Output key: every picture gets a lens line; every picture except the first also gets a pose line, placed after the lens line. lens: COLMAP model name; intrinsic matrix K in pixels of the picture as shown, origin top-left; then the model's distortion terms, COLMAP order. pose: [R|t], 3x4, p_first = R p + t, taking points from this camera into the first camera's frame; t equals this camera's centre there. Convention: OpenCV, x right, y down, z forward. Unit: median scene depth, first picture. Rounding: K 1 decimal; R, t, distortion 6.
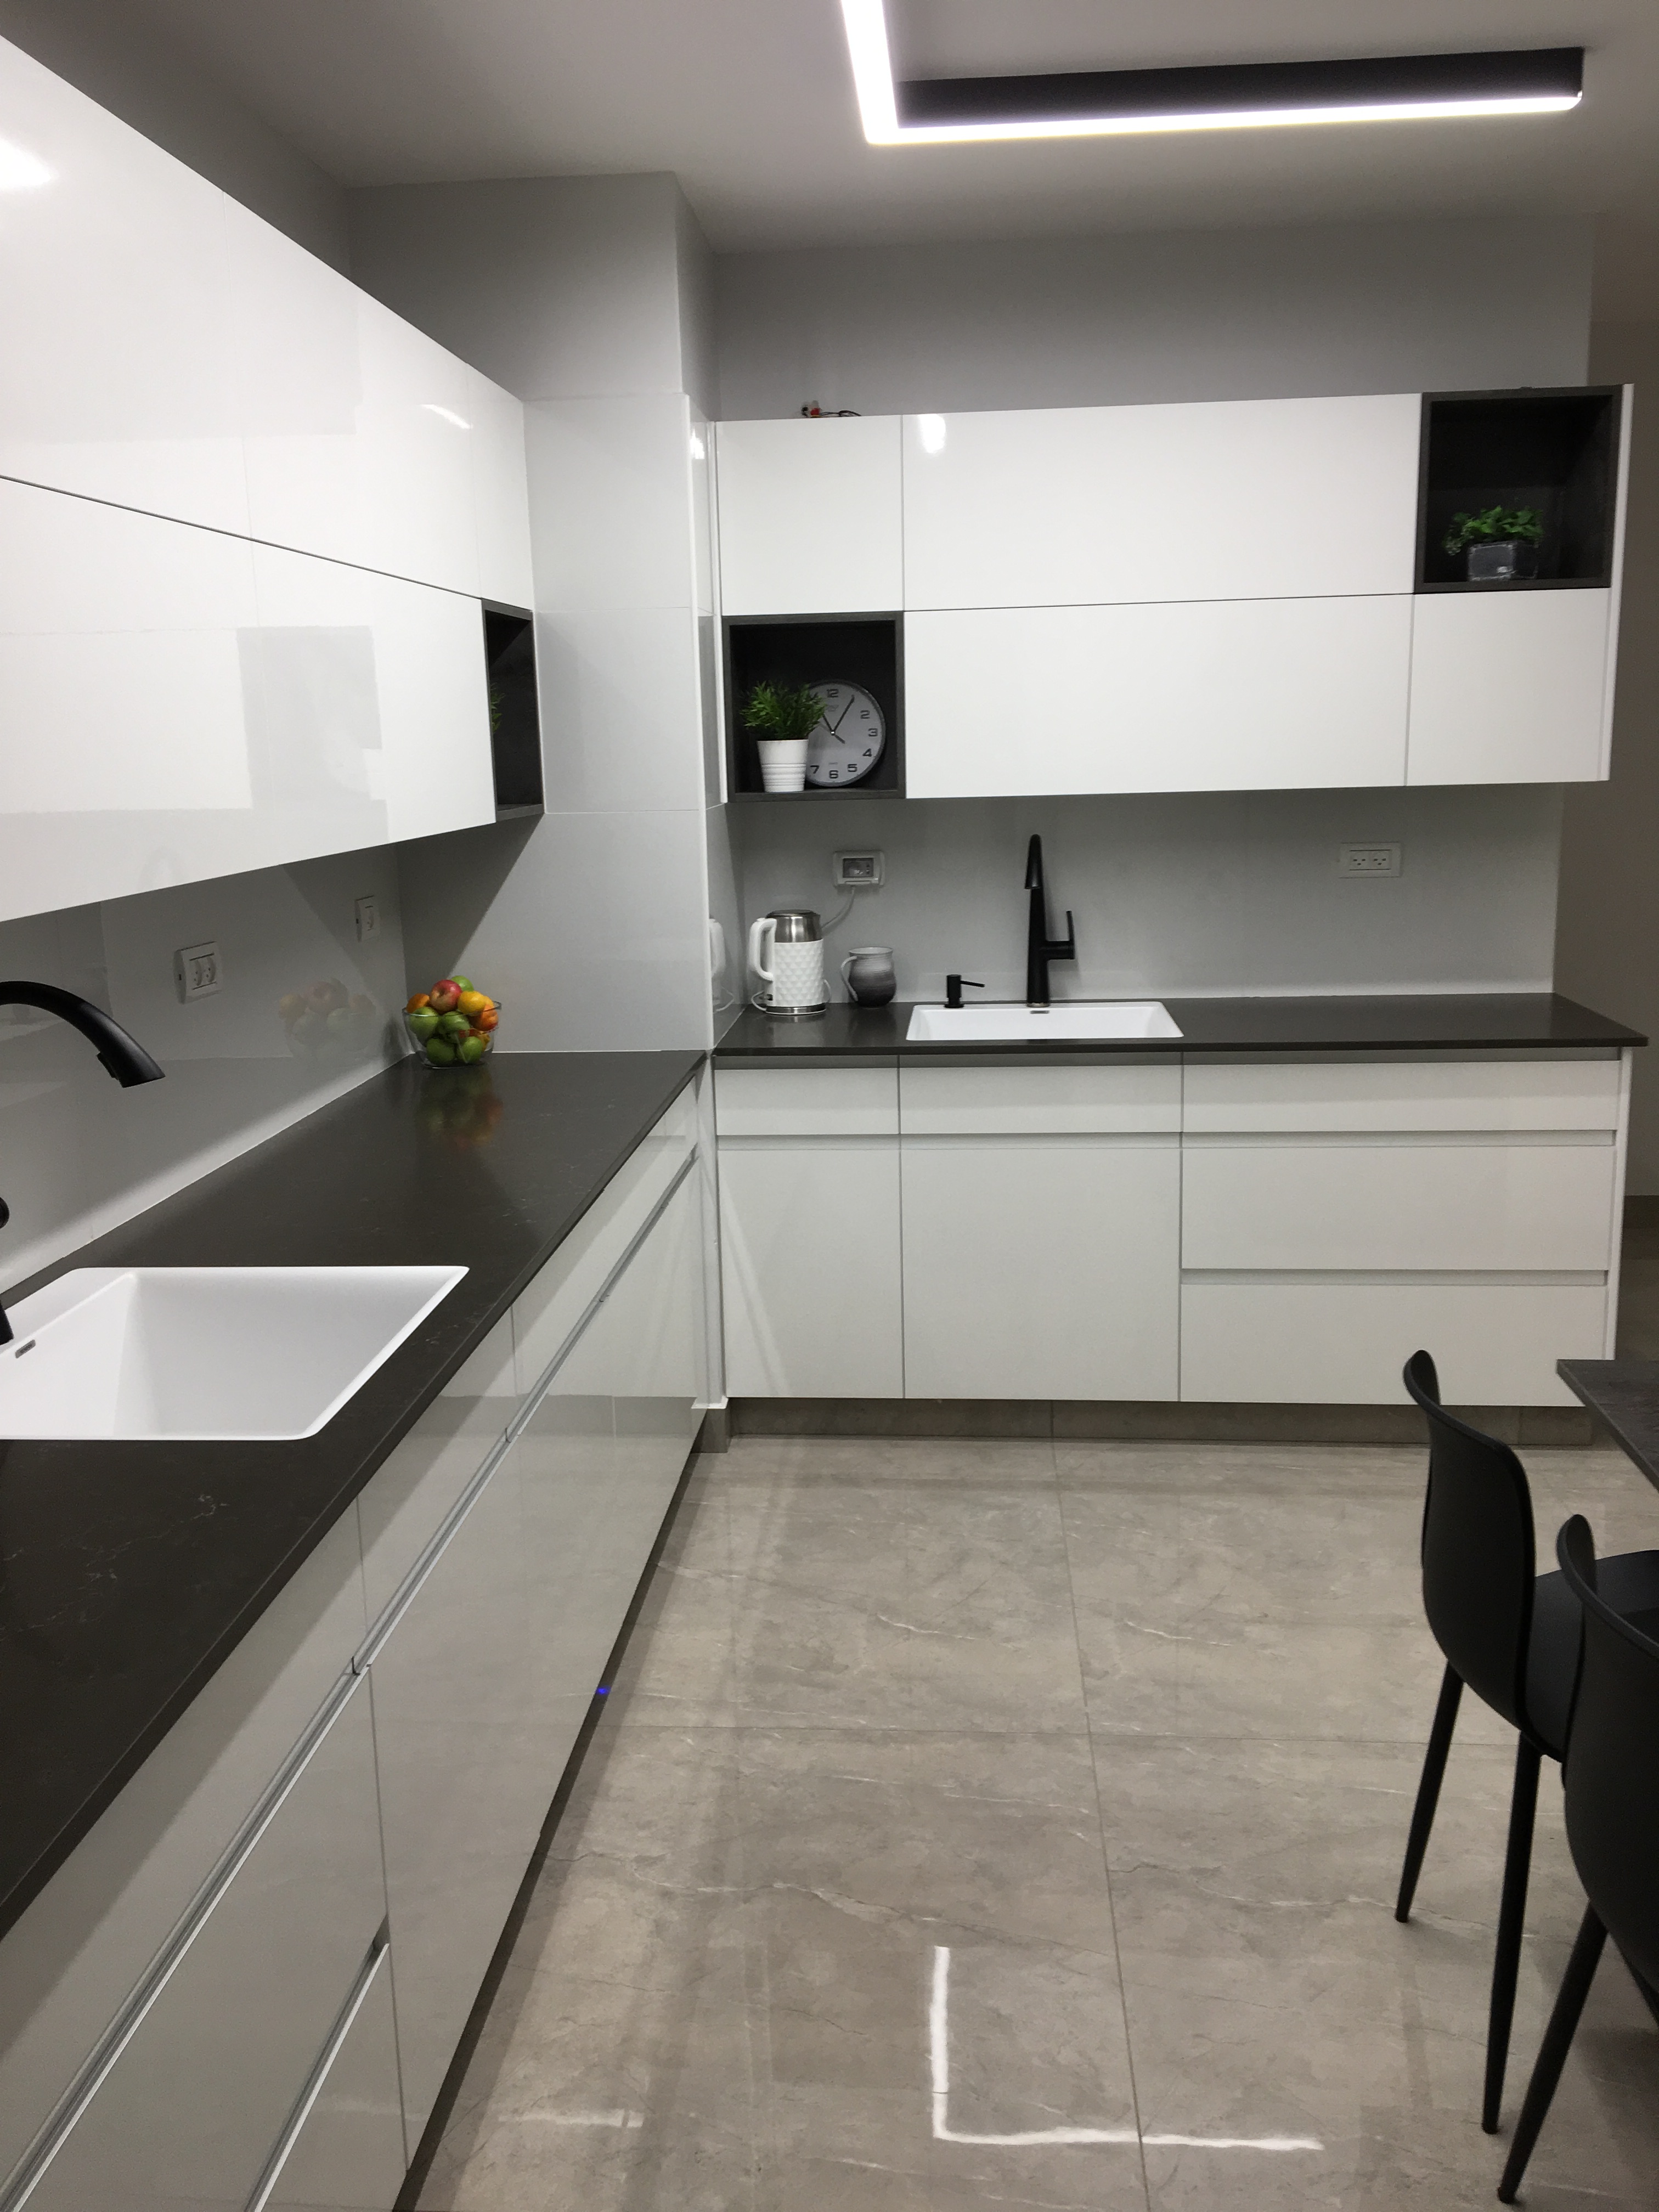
lens RADIAL K [[1855.1, 0, 812.1], [0, 1855.1, 1095.1], [0, 0, 1]] dist [0.095923, -0.151426]
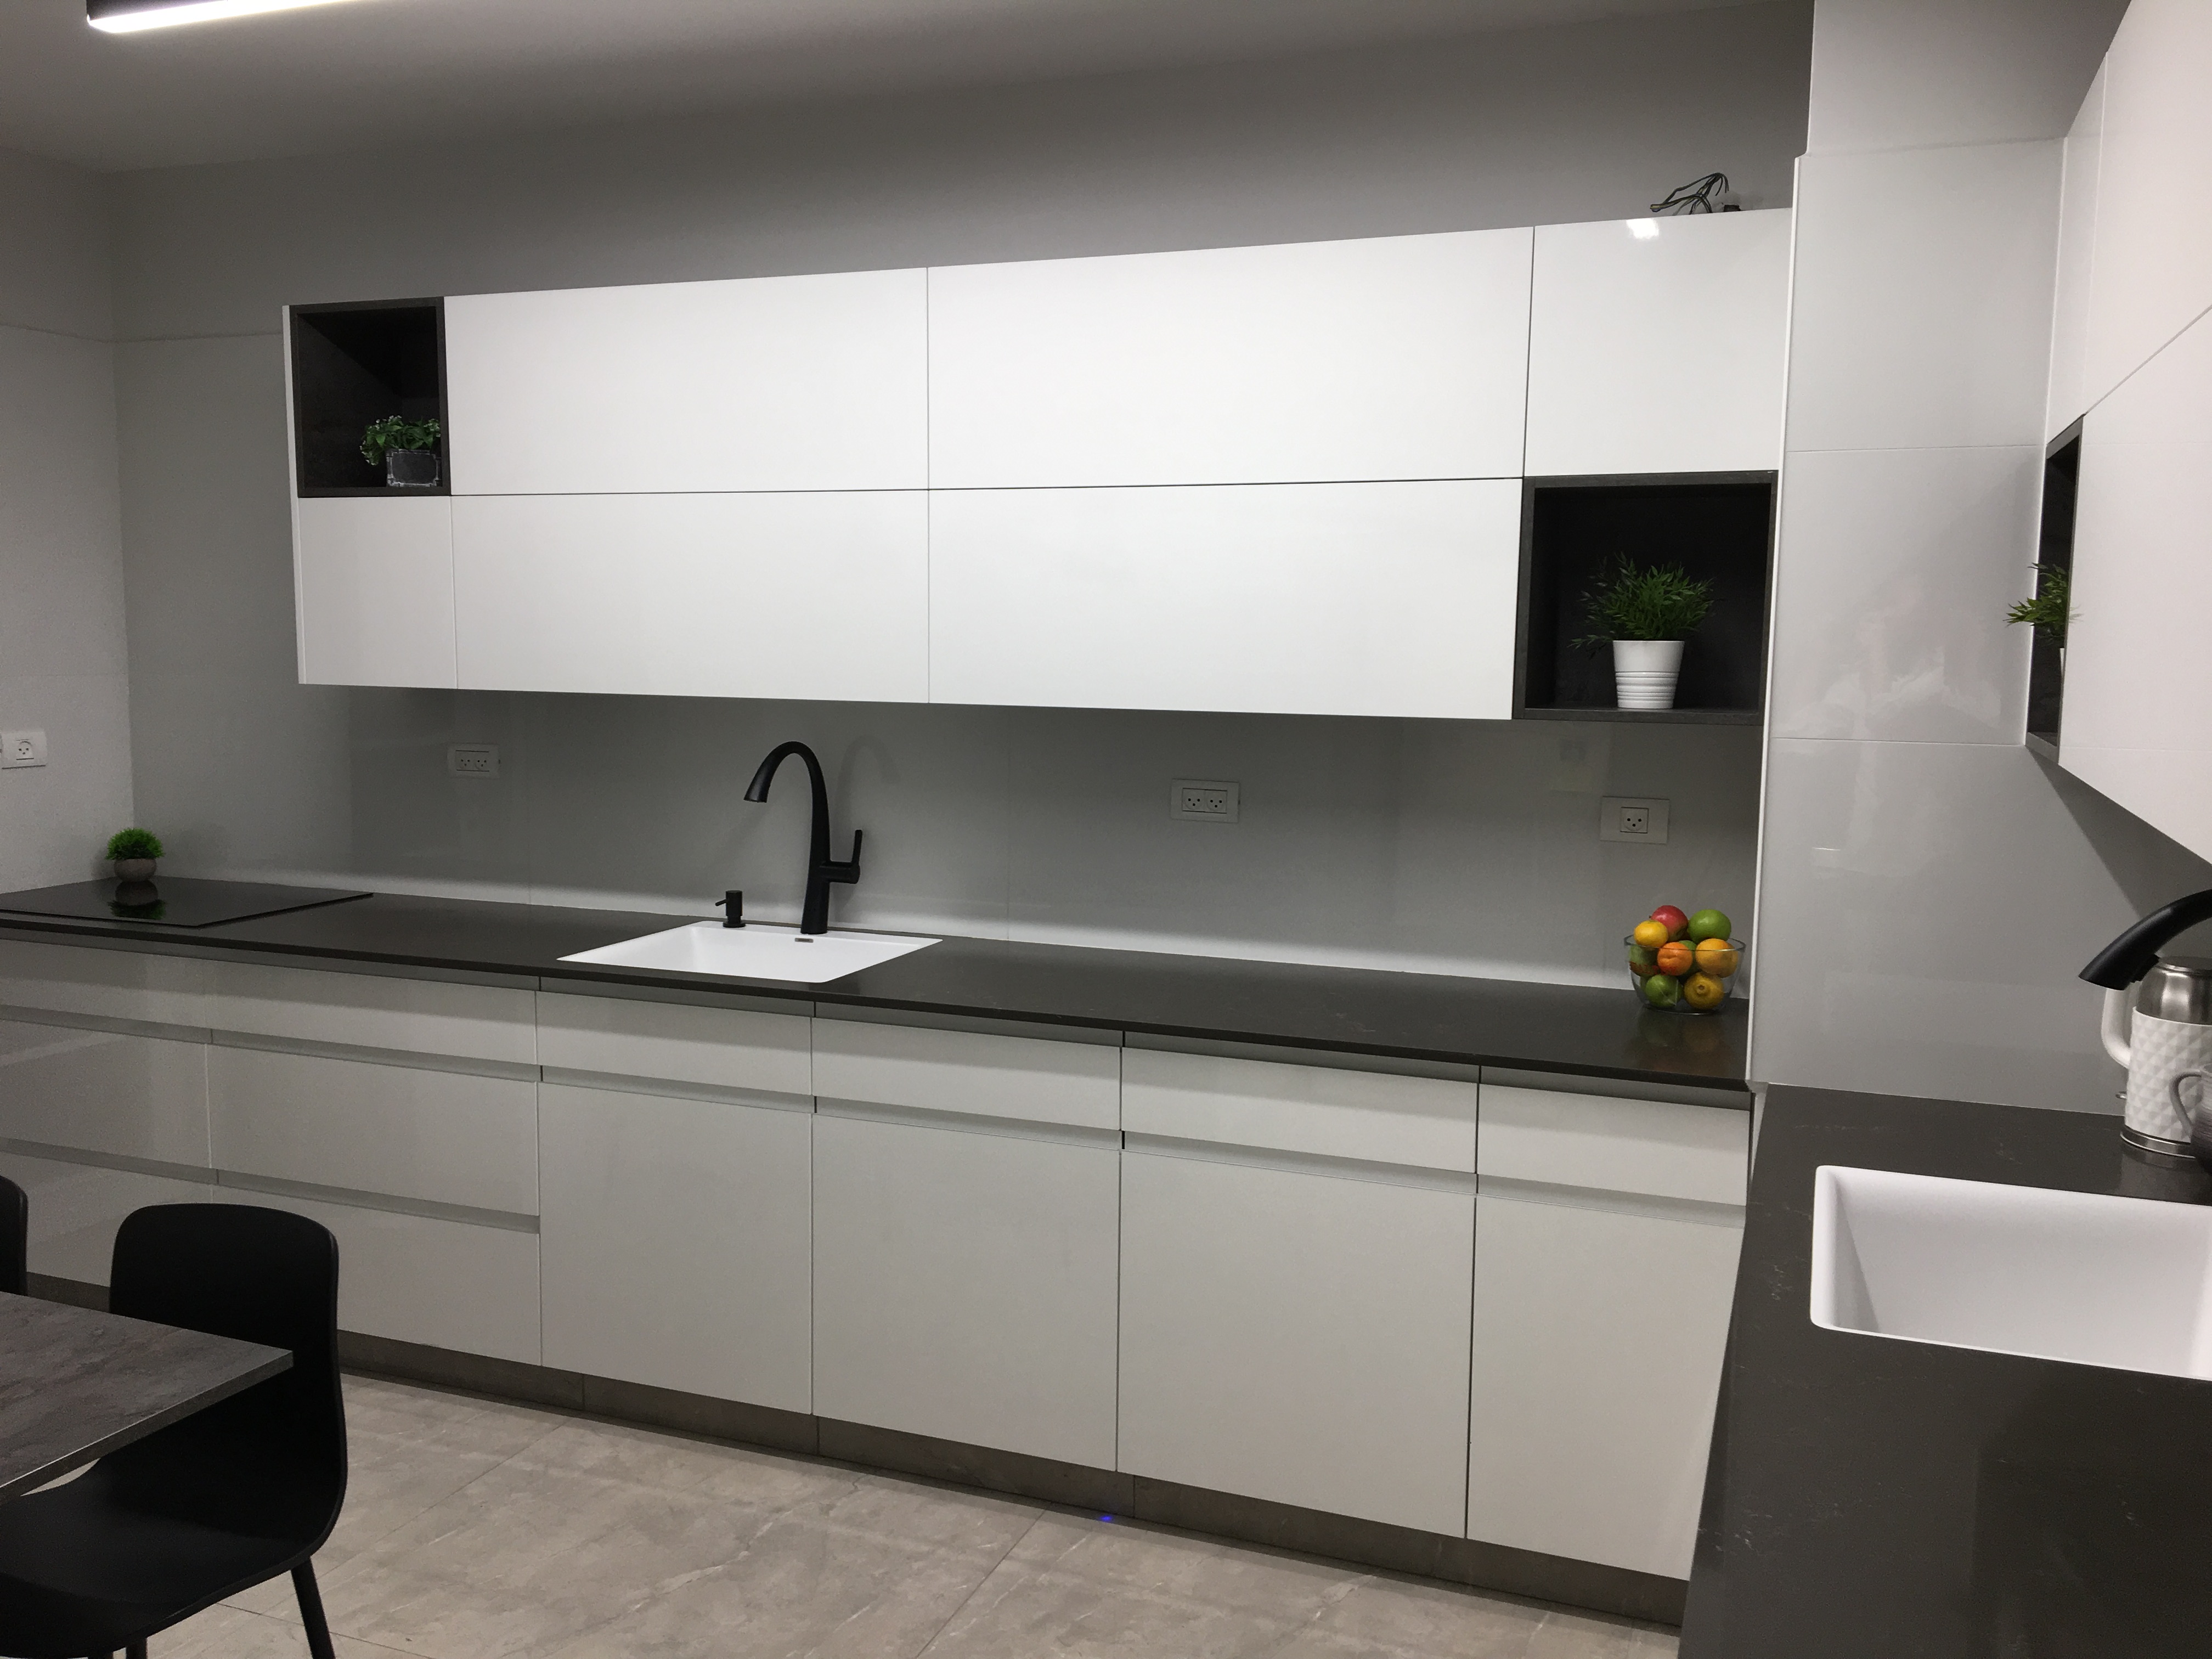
lens RADIAL K [[1855.1, 0, 1092.8], [0, 1855.1, 841.6], [0, 0, 1]] dist [0.095923, -0.151426]
pose [[-0.286394, 0.137282, -0.948226, 0.674447], [-0.185039, 0.963124, 0.195326, -0.203177], [0.940074, 0.231399, -0.250430, 0.942019]]
